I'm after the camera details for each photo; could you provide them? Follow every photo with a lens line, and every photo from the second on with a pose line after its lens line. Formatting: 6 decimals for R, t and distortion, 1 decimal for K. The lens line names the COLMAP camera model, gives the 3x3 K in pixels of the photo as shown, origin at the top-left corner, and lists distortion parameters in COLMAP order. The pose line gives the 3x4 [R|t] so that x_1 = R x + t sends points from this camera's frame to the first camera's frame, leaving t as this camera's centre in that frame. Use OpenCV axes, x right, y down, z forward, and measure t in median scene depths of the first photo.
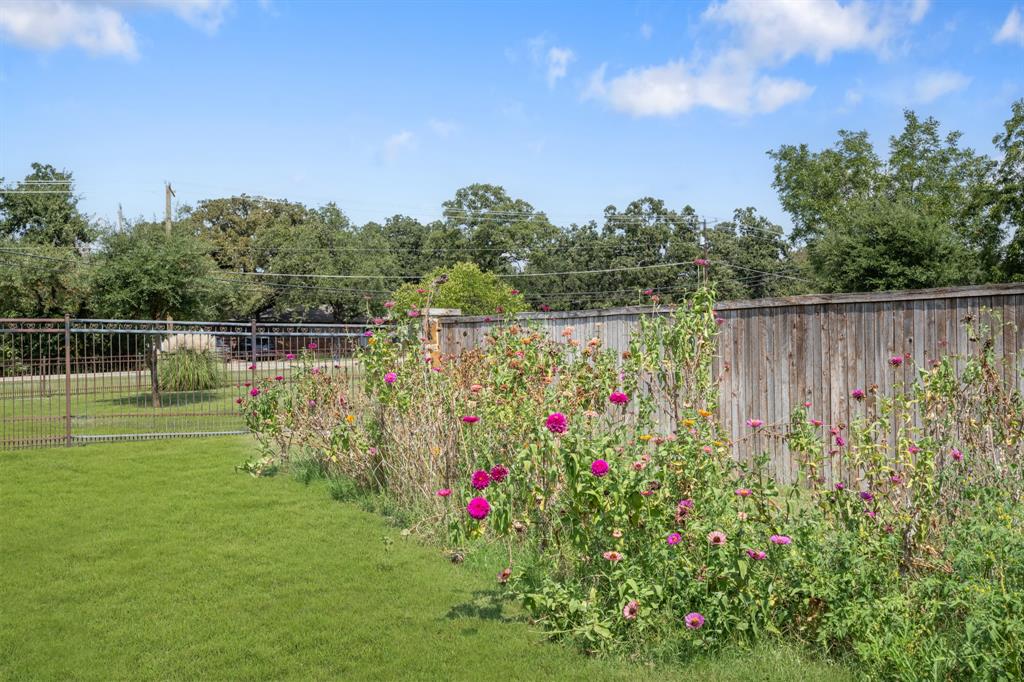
lens RADIAL K [[883.2, 0, 512.0], [0, 883.2, 341.0], [0, 0, 1]] dist [-0.002225, -0.002337]
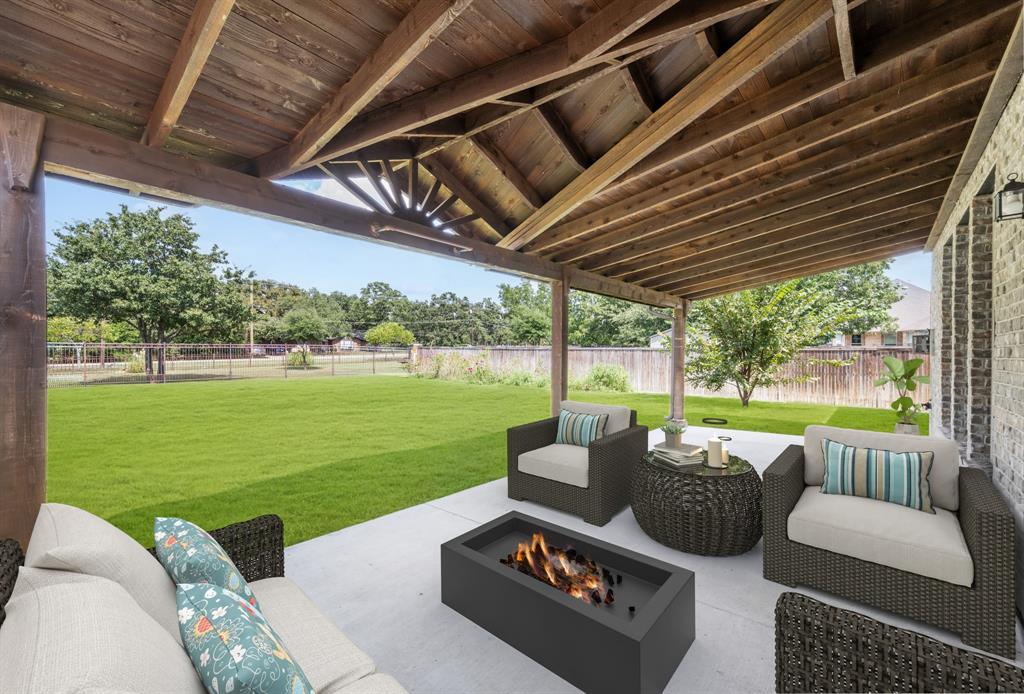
lens RADIAL K [[420.1, 0, 511.3], [0, 420.1, 365.8], [0, 0, 1]] dist [0.000454, 0.000021]
pose [[0.948320, 0.012856, 0.317054, -0.051998], [-0.025226, 0.999071, 0.034940, -0.003021], [-0.316311, -0.041132, 0.947764, -0.175028]]
